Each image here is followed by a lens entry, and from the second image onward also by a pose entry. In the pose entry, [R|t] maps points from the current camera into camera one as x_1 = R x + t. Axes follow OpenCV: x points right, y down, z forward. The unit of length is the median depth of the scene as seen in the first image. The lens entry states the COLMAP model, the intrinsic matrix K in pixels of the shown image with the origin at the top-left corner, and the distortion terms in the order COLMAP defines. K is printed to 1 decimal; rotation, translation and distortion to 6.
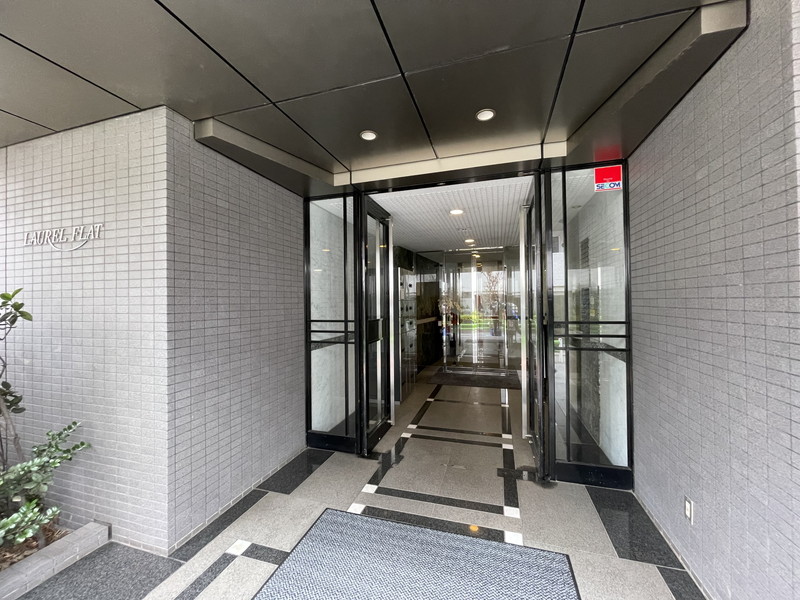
lens RADIAL K [[321.8, 0, 401.1], [0, 321.8, 301.3], [0, 0, 1]] dist [-0.000488, 0.000004]
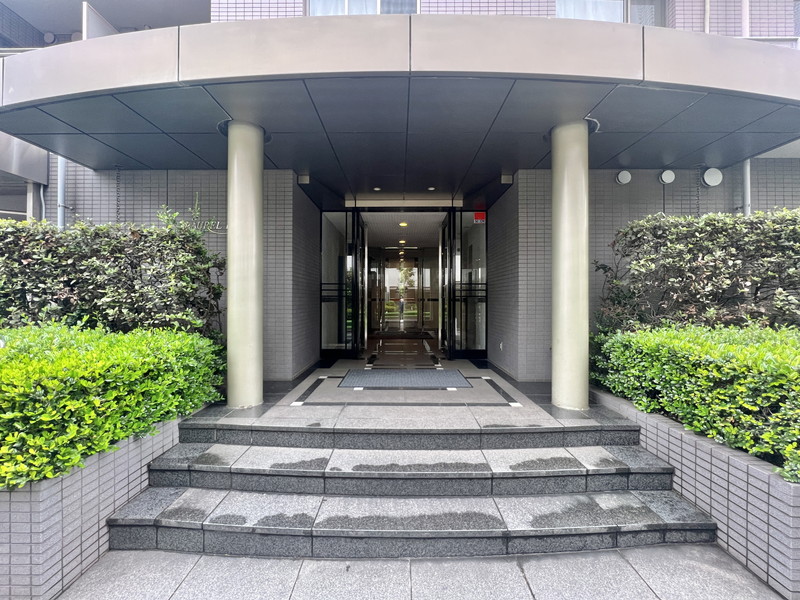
lens RADIAL K [[320.0, 0, 399.1], [0, 320.0, 298.5], [0, 0, 1]] dist [-0.001963, -0.000066]
pose [[0.958310, 0.016696, 0.285241, -0.443680], [-0.015108, 0.999856, -0.007767, 0.171410], [-0.285330, 0.003134, 0.958424, -0.836622]]
